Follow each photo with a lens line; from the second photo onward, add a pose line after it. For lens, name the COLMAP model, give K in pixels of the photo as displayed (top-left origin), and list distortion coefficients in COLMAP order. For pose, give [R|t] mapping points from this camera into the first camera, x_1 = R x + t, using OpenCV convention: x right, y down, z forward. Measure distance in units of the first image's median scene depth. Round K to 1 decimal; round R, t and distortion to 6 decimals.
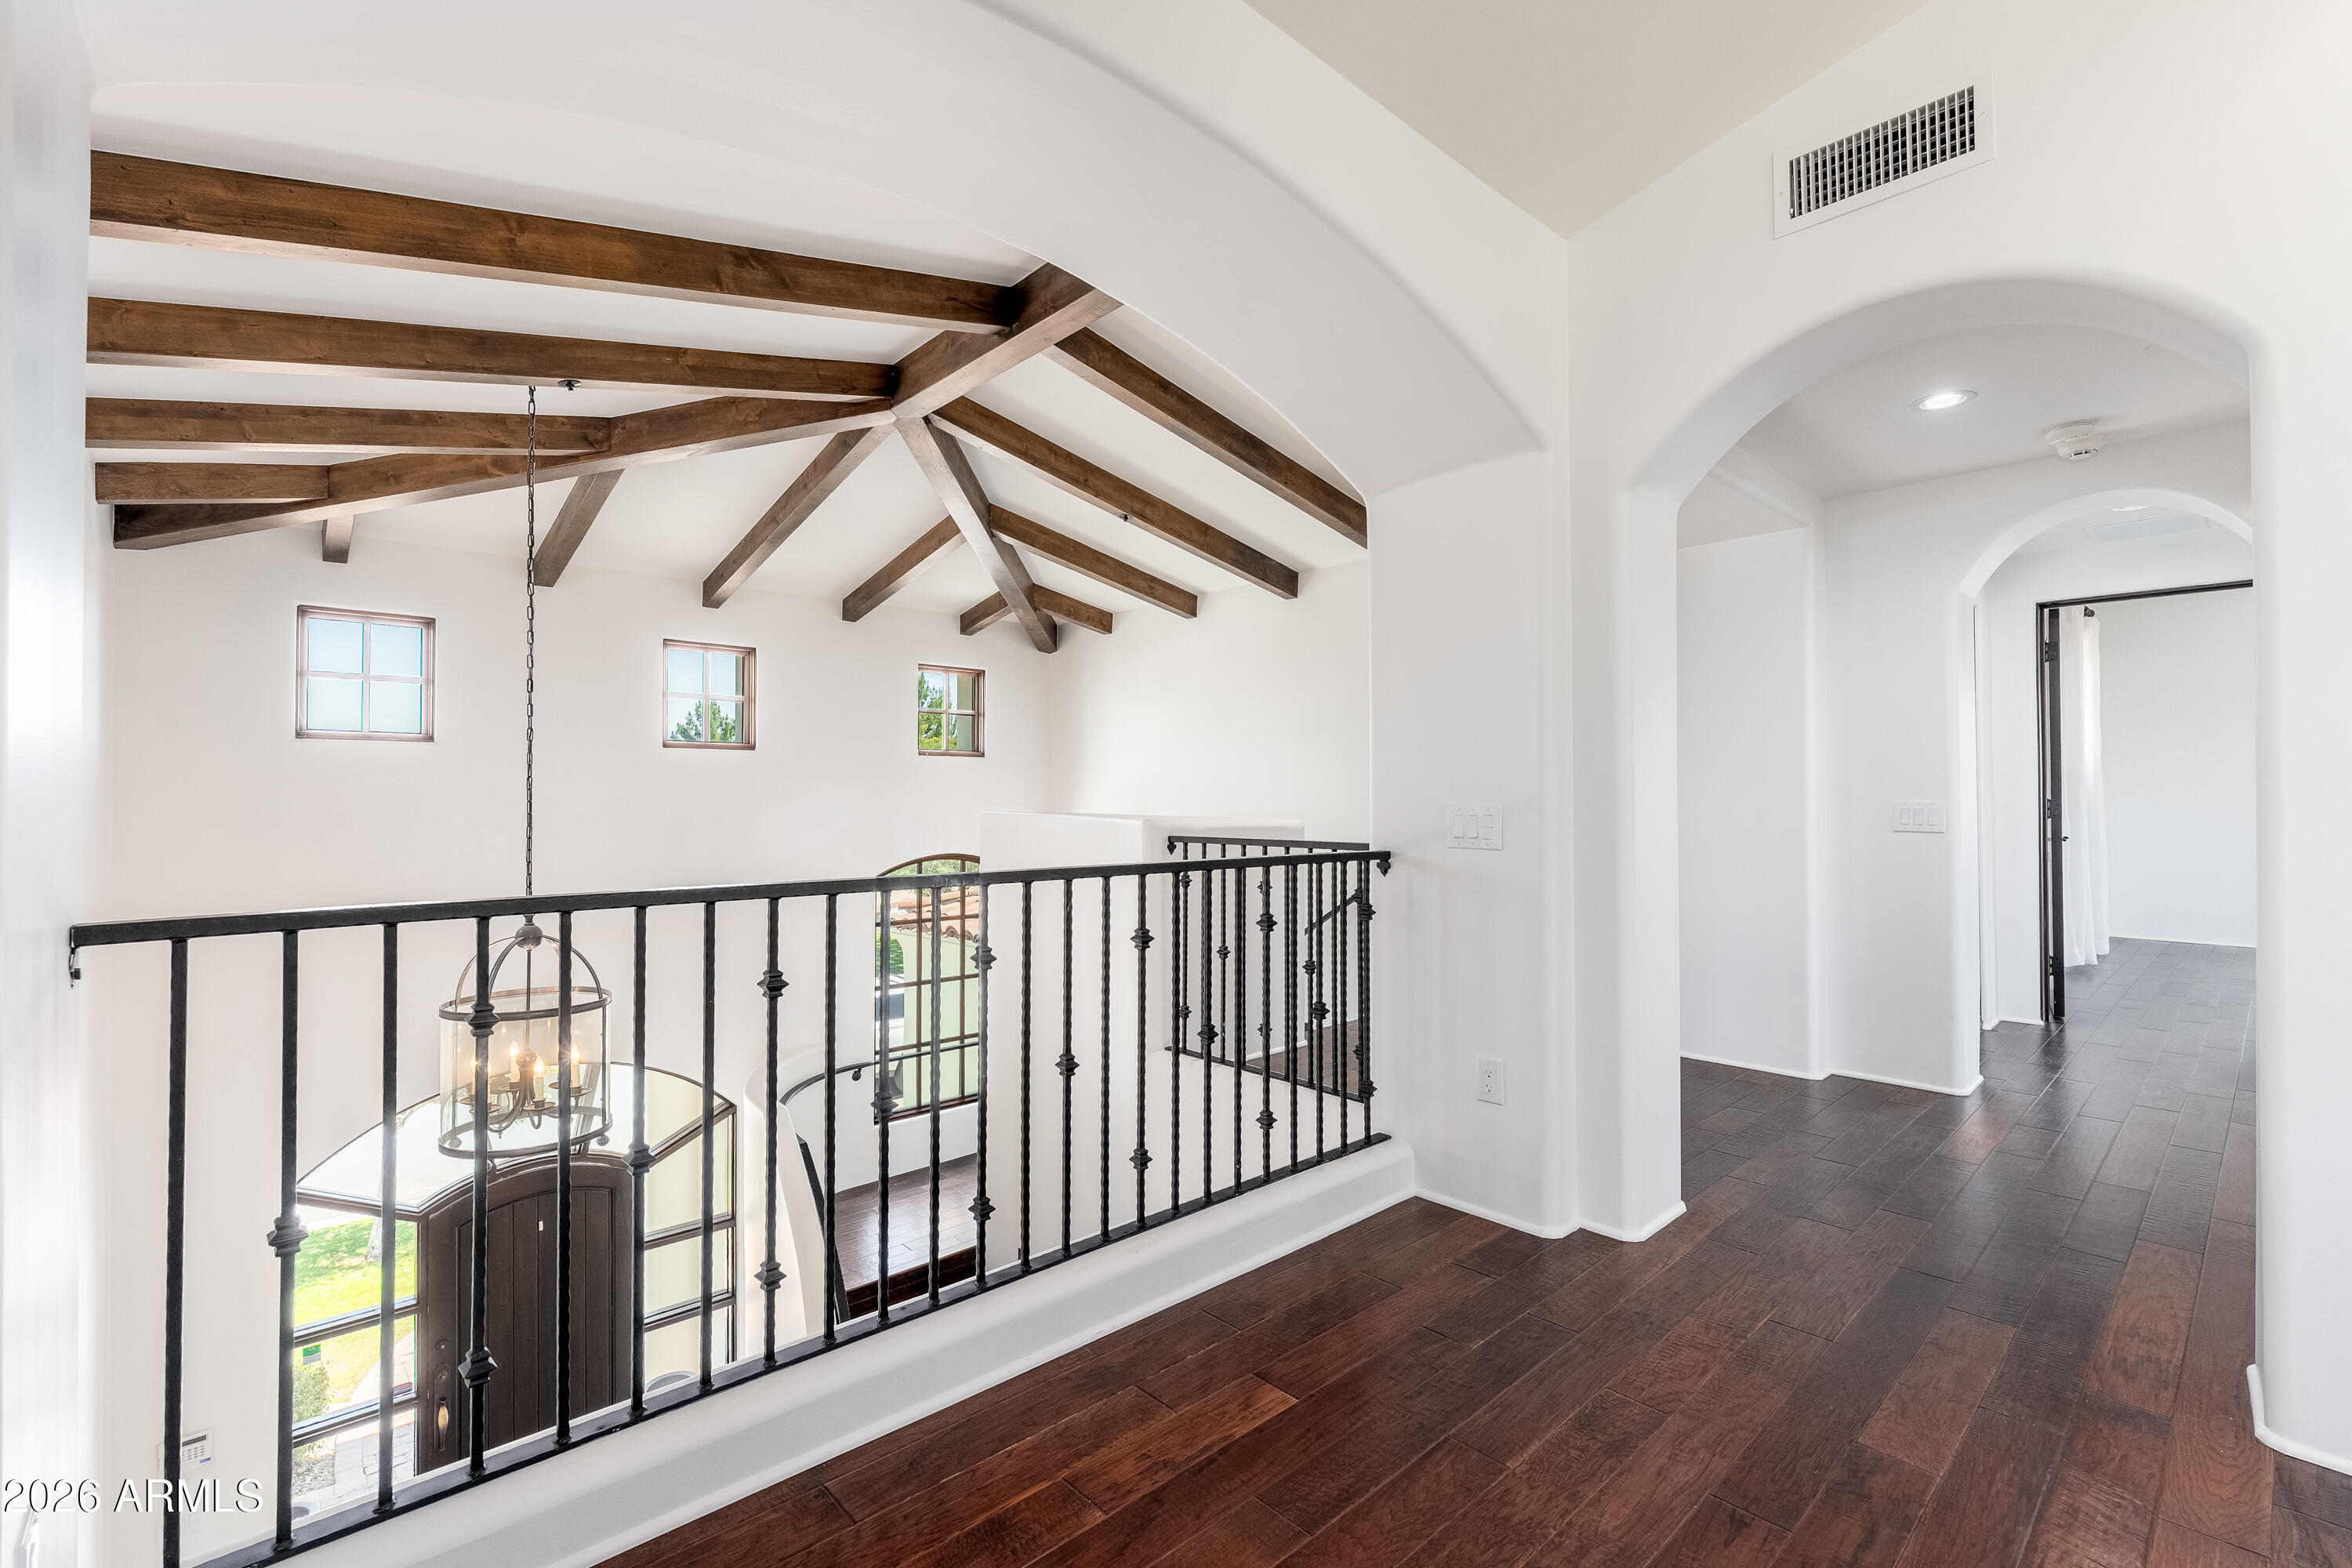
lens RADIAL K [[1026.7, 0, 1180.4], [0, 1026.7, 788.3], [0, 0, 1]] dist [-0.003911, 0.000150]
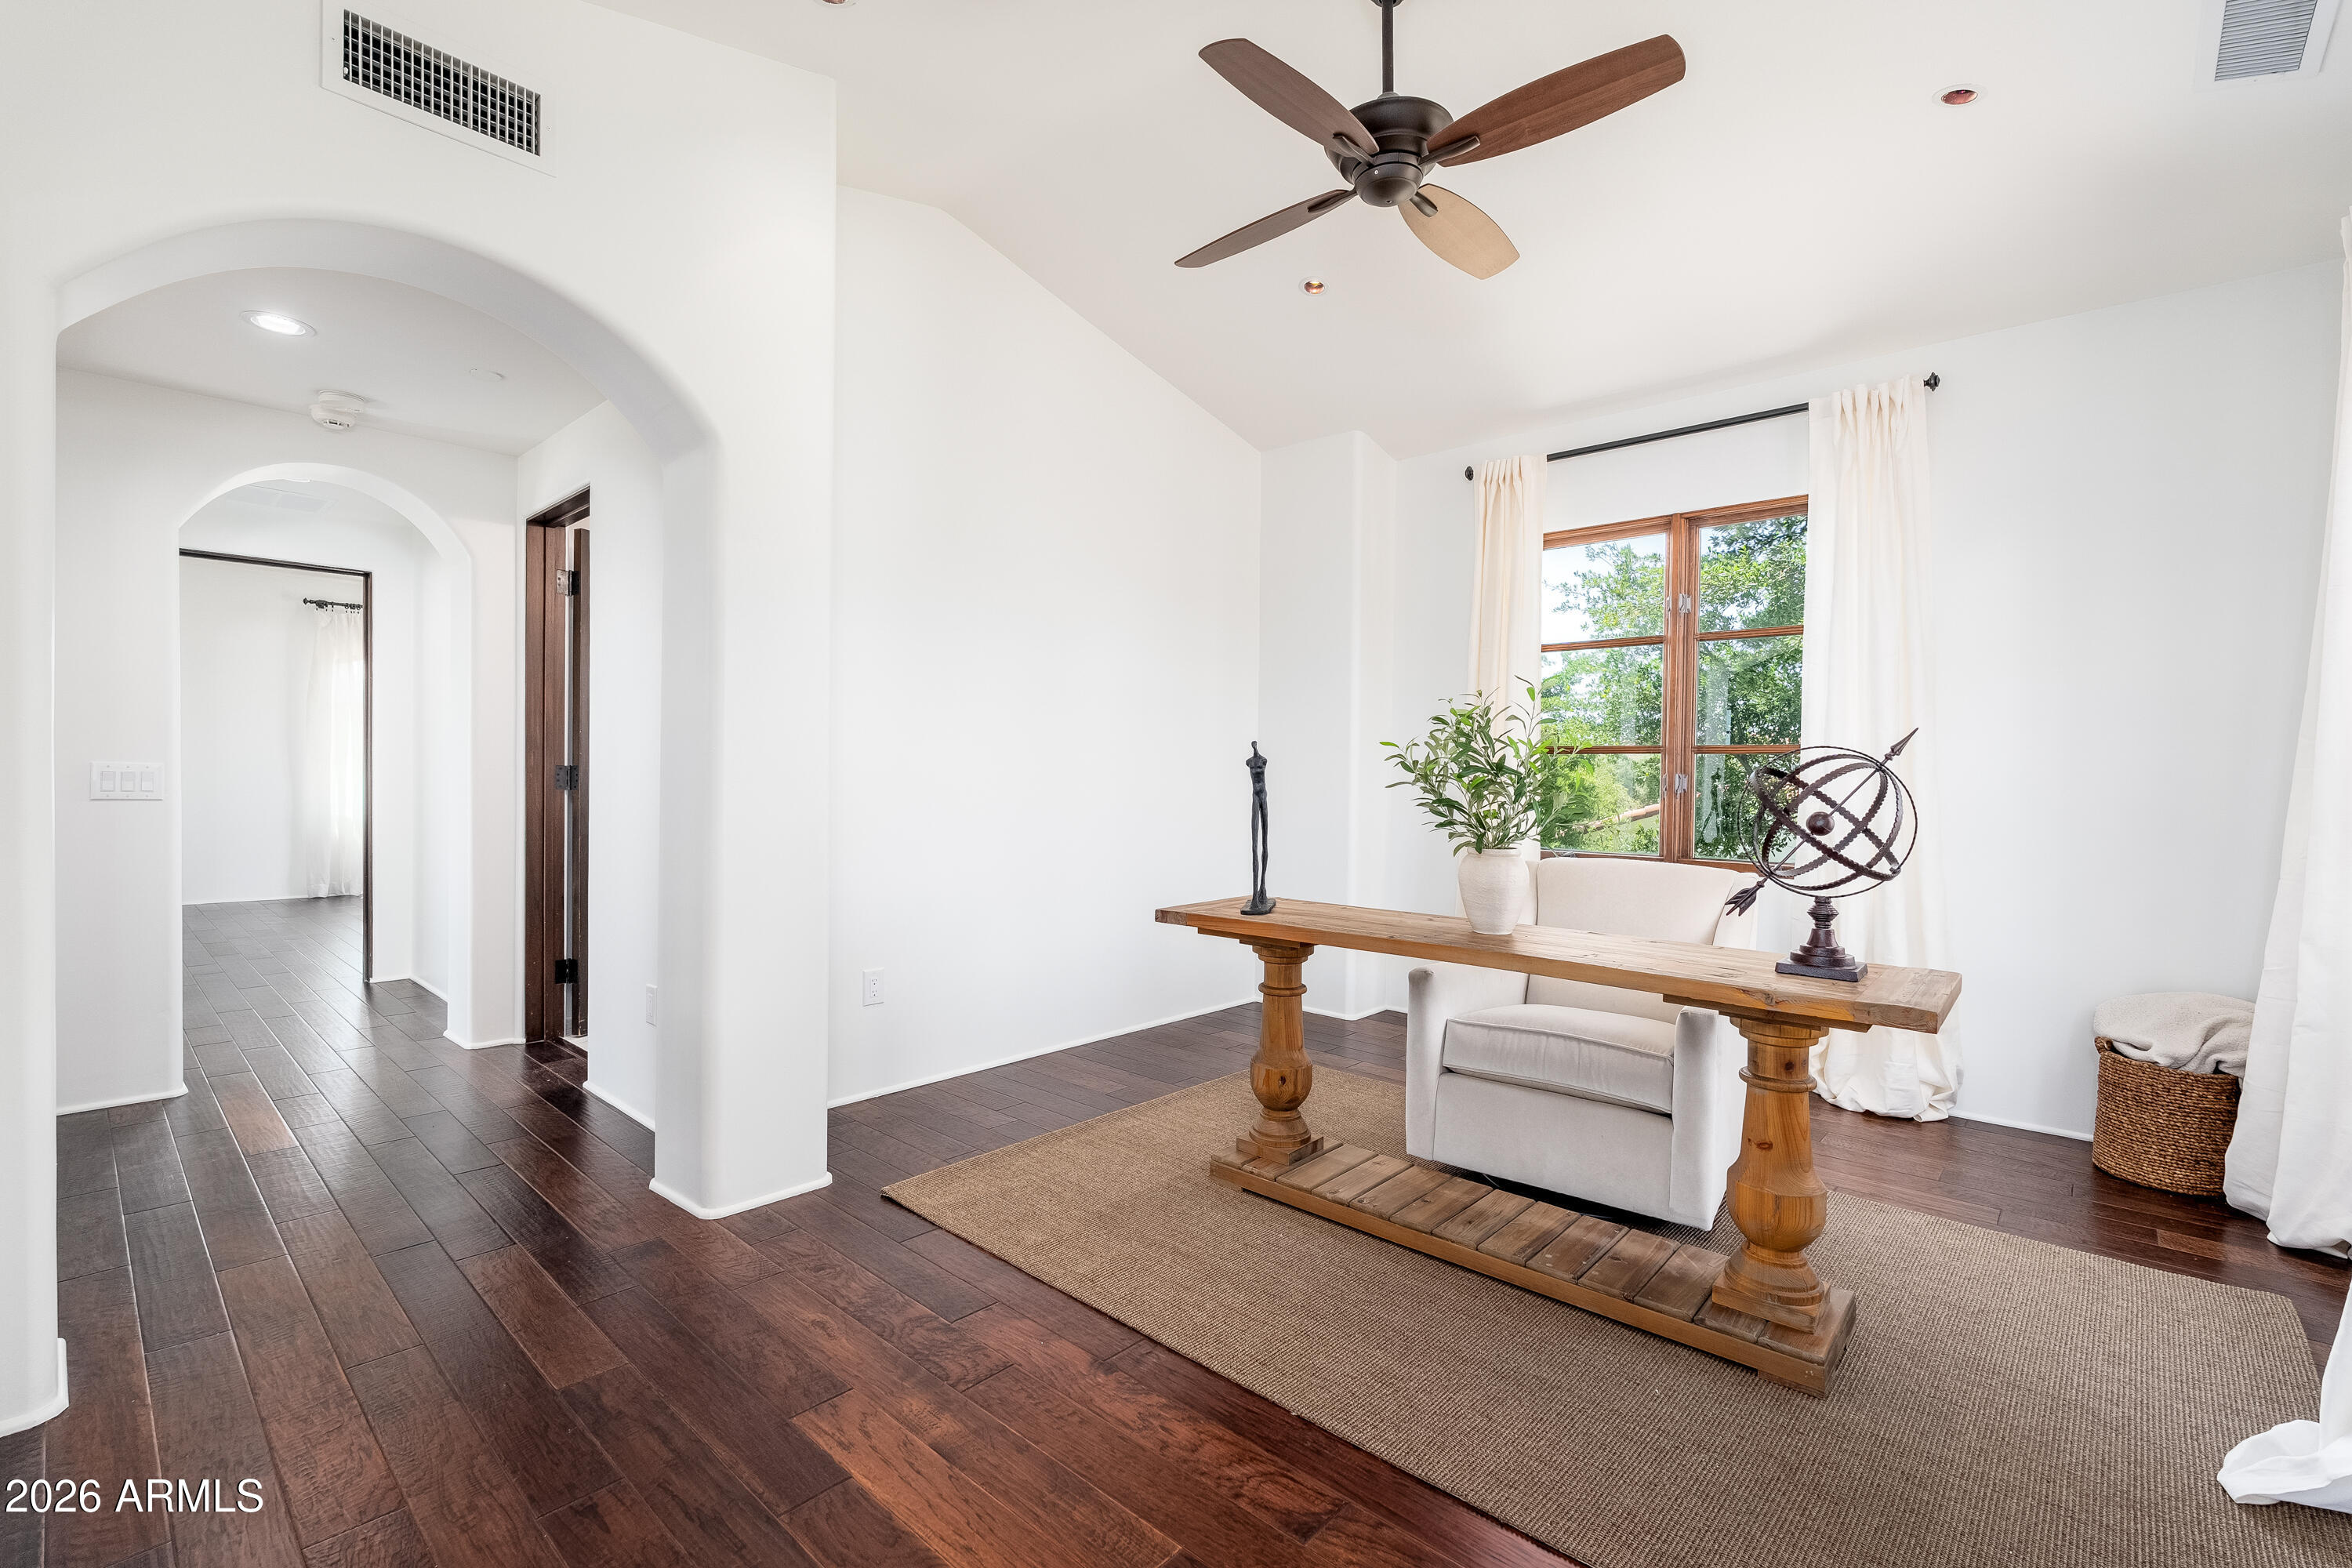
lens RADIAL K [[1026.7, 0, 1180.7], [0, 1026.7, 780.5], [0, 0, 1]] dist [-0.003911, 0.000150]
pose [[-0.080032, -0.011981, 0.996720, -0.403460], [-0.017248, 0.999795, 0.010633, 0.005908], [-0.996643, -0.016340, -0.080222, 0.467826]]
